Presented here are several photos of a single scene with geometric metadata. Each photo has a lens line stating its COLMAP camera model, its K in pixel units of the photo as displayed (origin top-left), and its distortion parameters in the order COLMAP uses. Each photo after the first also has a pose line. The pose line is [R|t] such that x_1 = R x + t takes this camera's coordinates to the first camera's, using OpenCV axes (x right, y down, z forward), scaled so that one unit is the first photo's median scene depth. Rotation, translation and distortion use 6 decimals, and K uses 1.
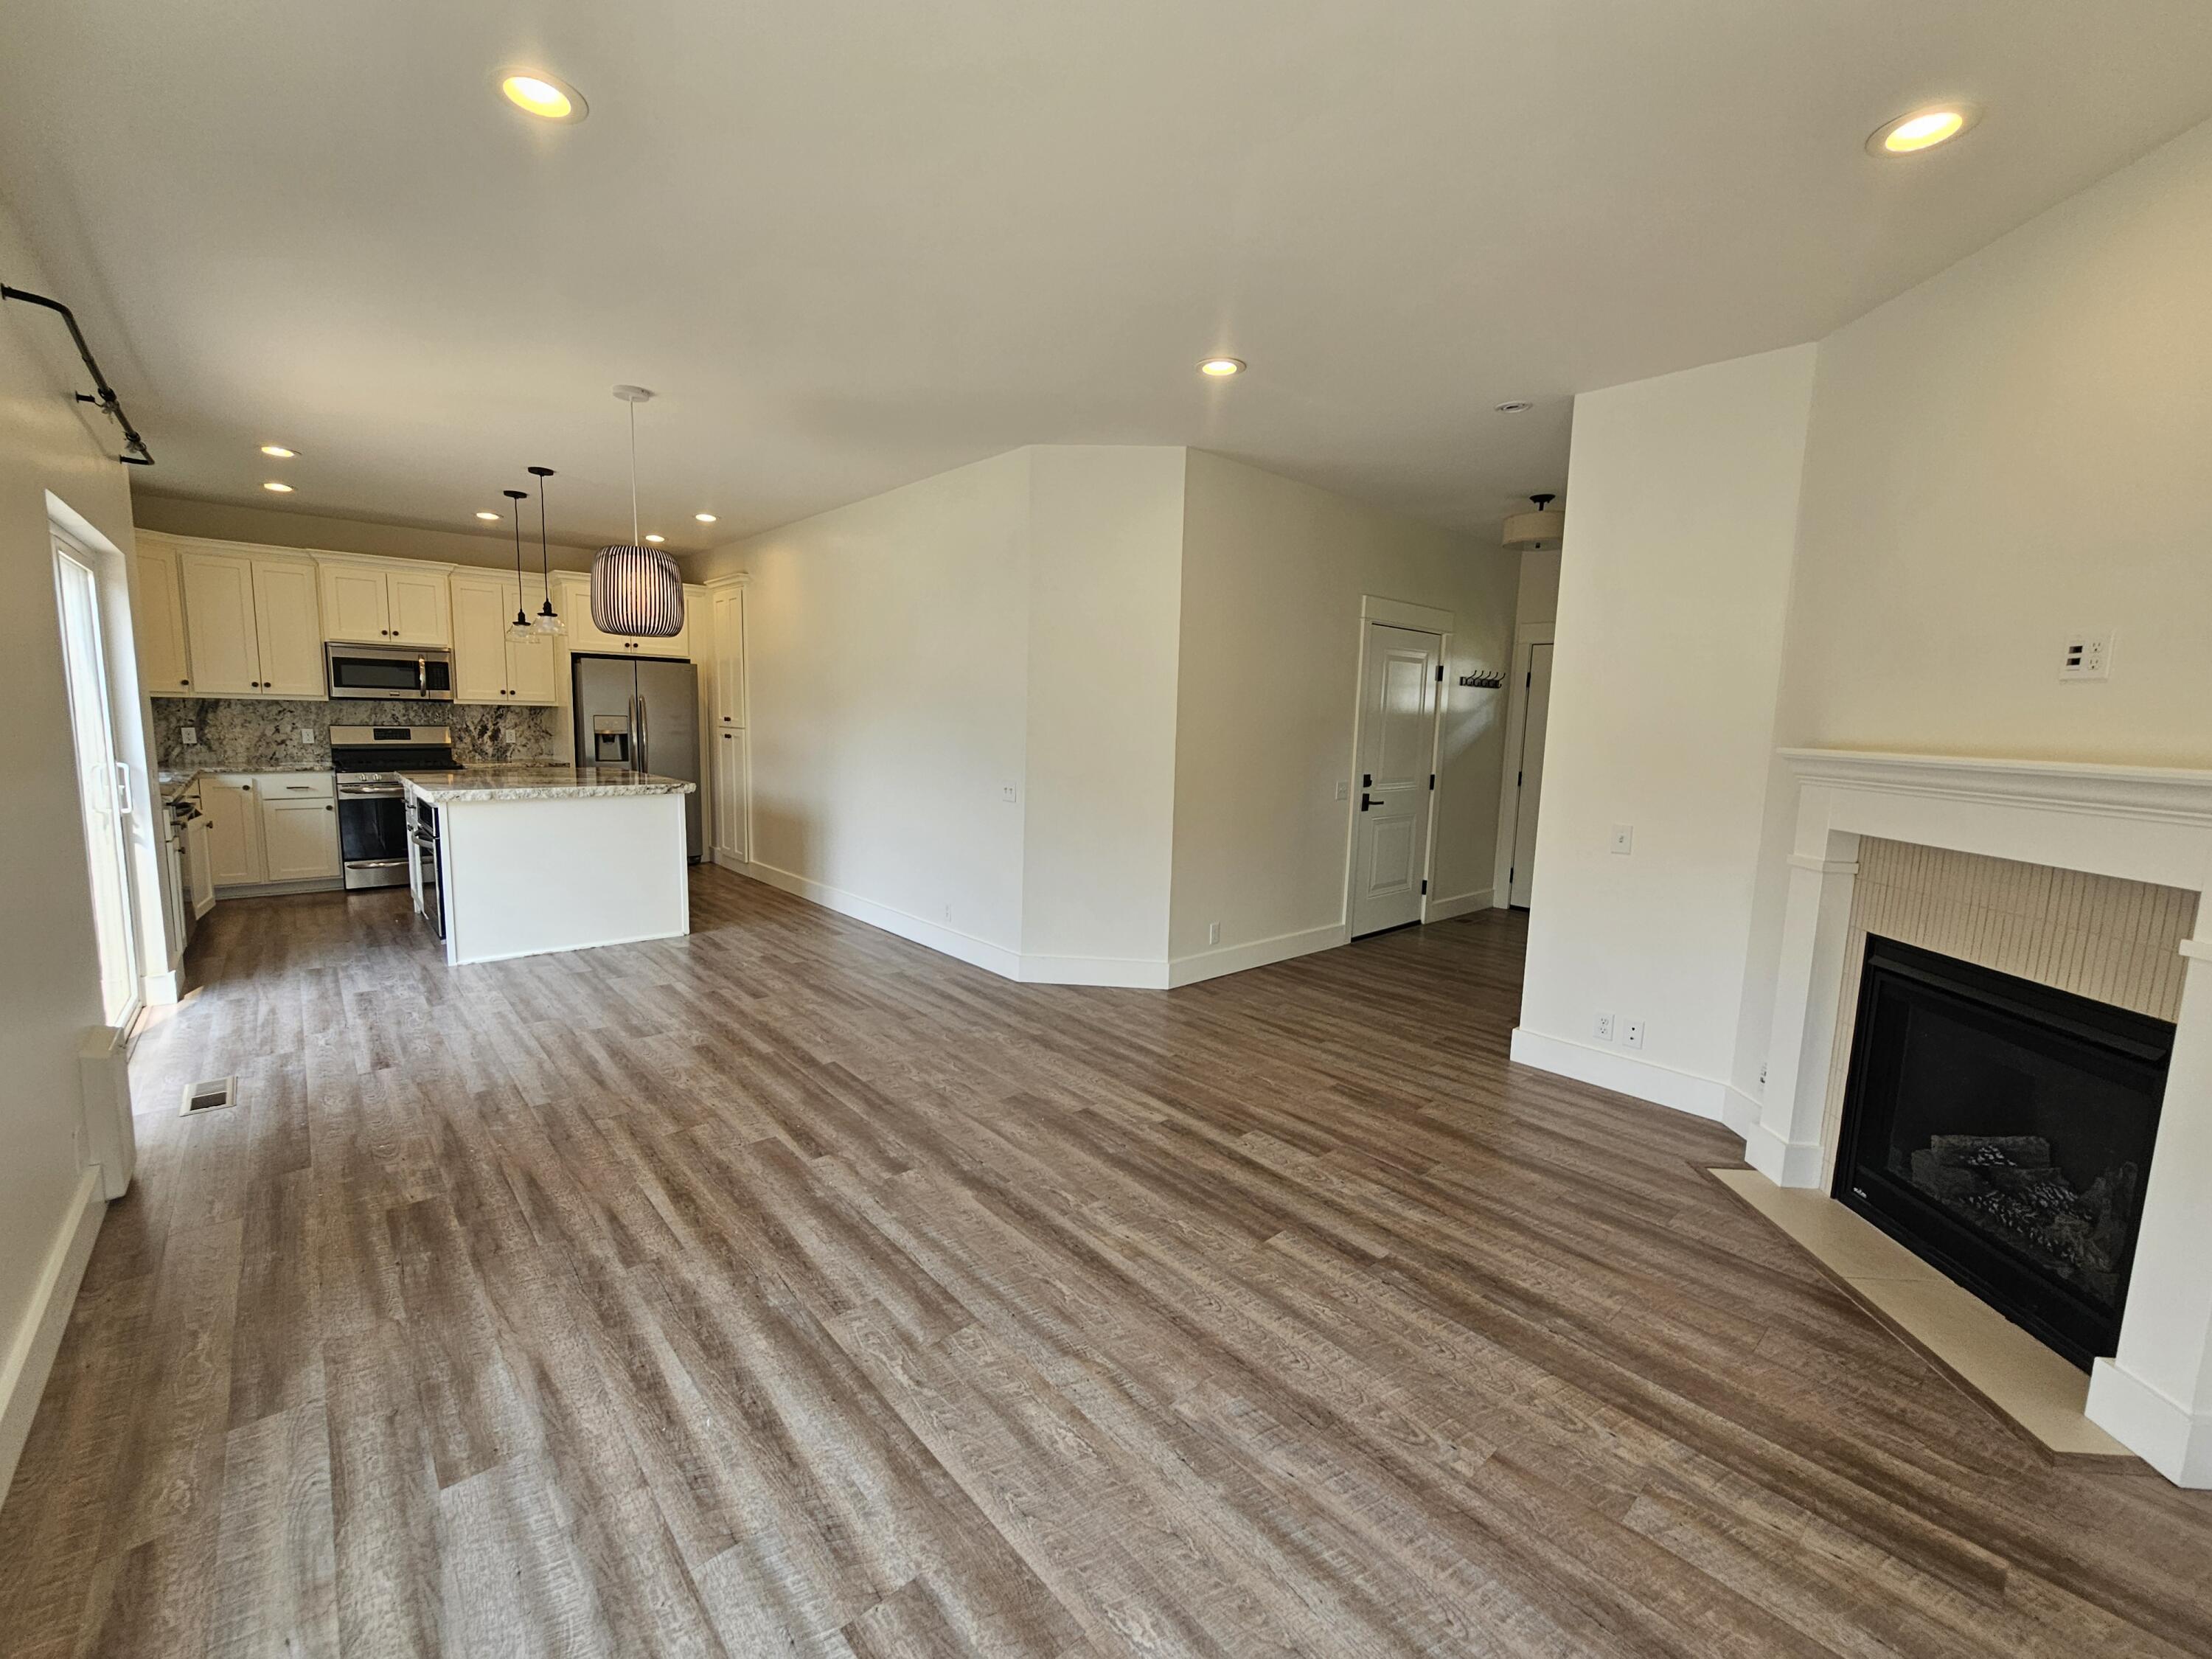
lens RADIAL K [[908.0, 0, 1106.7], [0, 908.0, 841.4], [0, 0, 1]] dist [-0.004501, 0.001125]
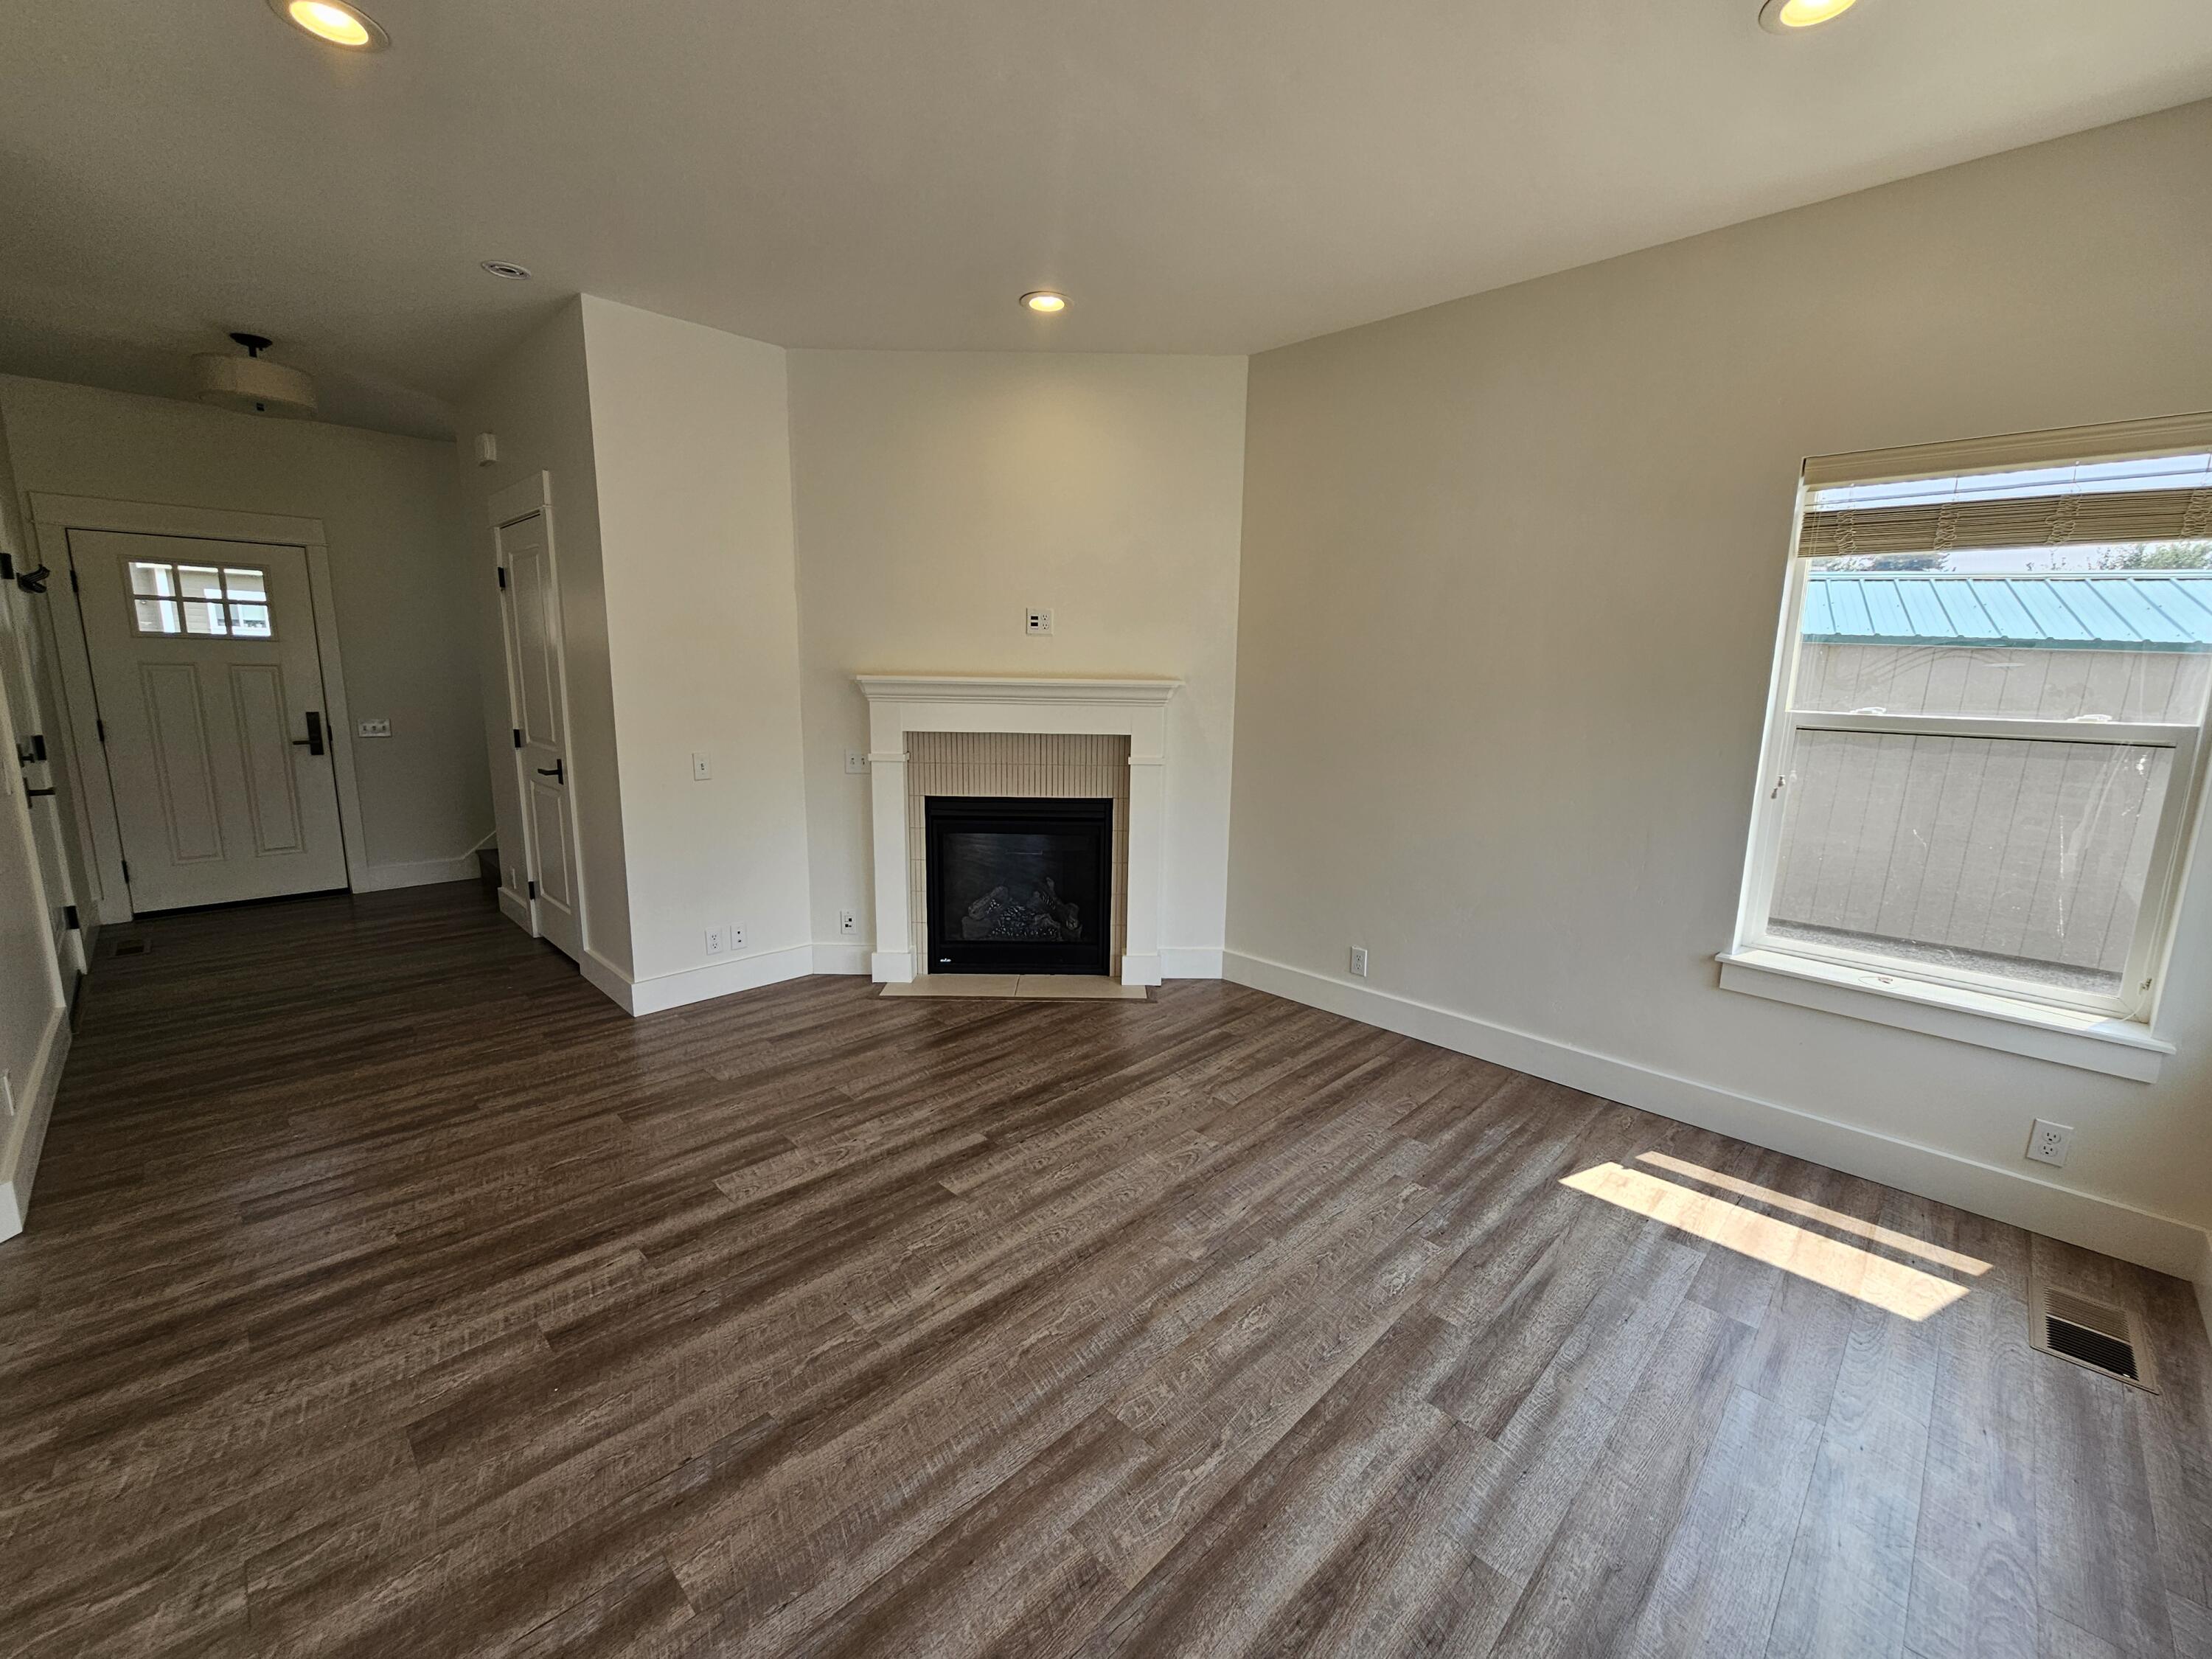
lens RADIAL K [[908.0, 0, 1094.9], [0, 908.0, 829.6], [0, 0, 1]] dist [-0.004501, 0.001125]
pose [[-0.048395, -0.204661, 0.977636, -1.086853], [0.120392, 0.970451, 0.209117, -0.207668], [-0.991546, 0.127820, -0.022325, 1.227683]]
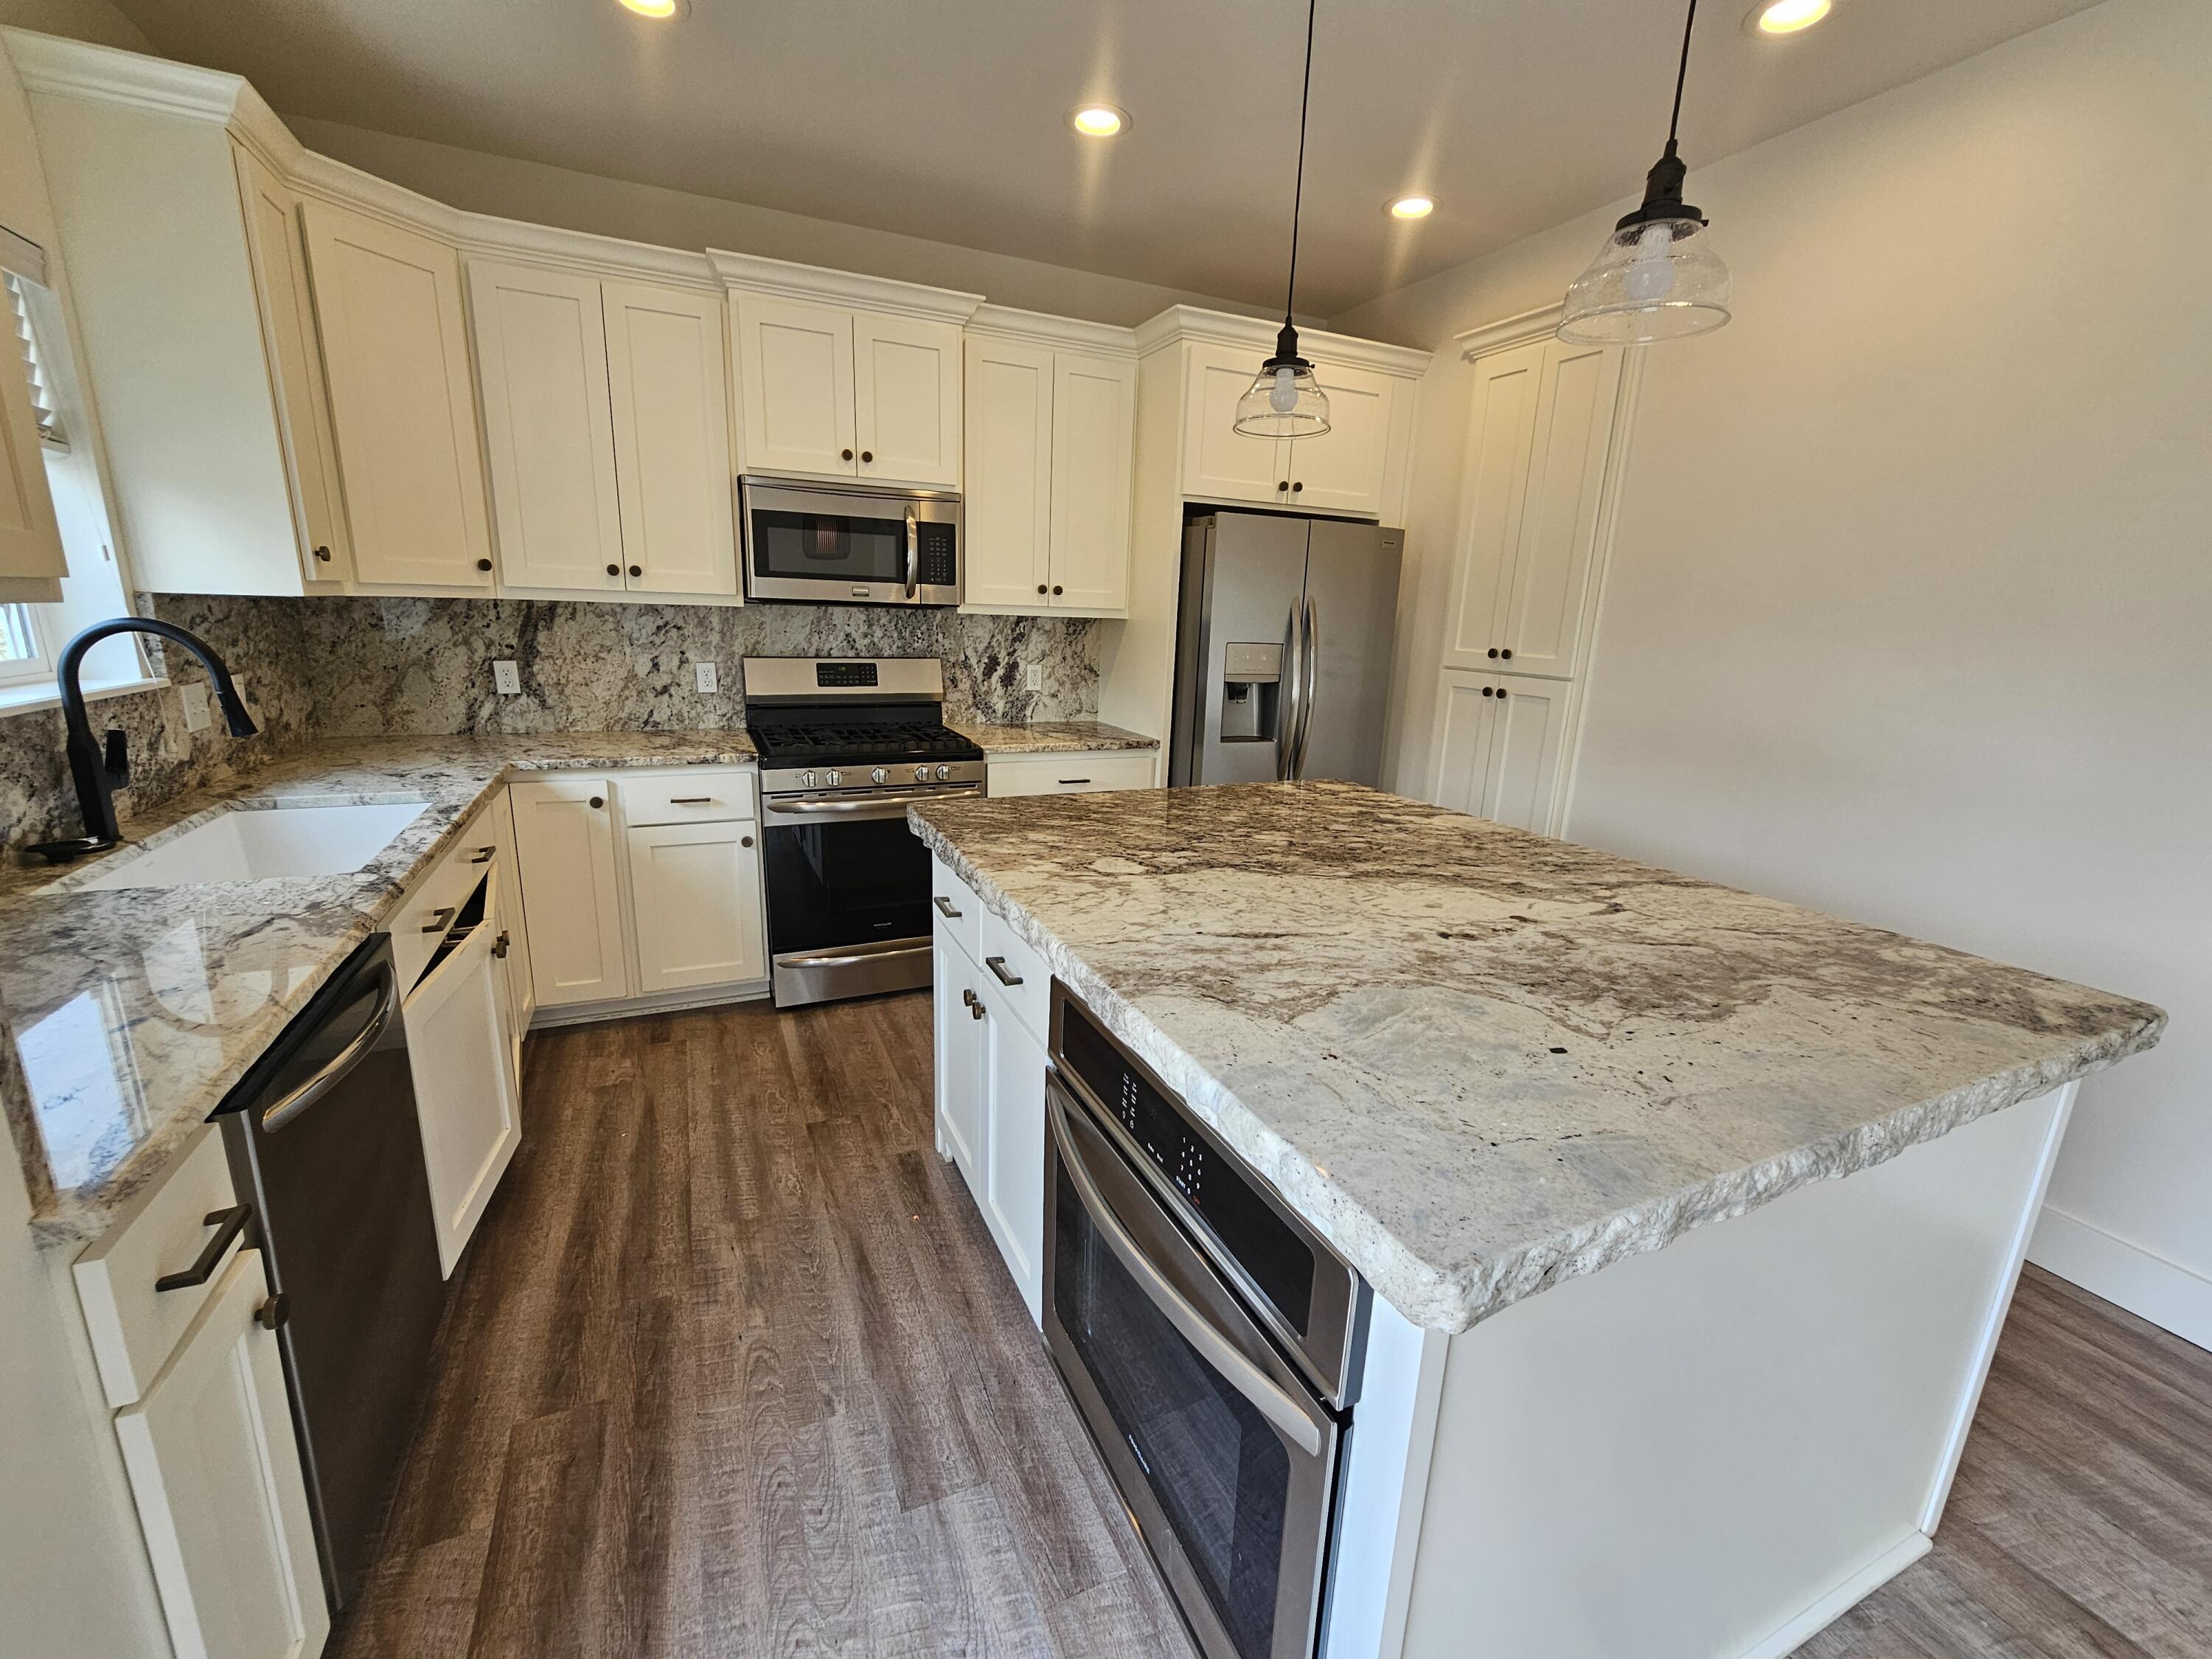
lens RADIAL K [[908.0, 0, 1087.7], [0, 908.0, 820.4], [0, 0, 1]] dist [-0.004501, 0.001125]
pose [[0.953494, 0.078640, -0.290972, -0.069461], [-0.052991, 0.994064, 0.095016, -0.012634], [0.296717, -0.075179, 0.952002, 0.076126]]
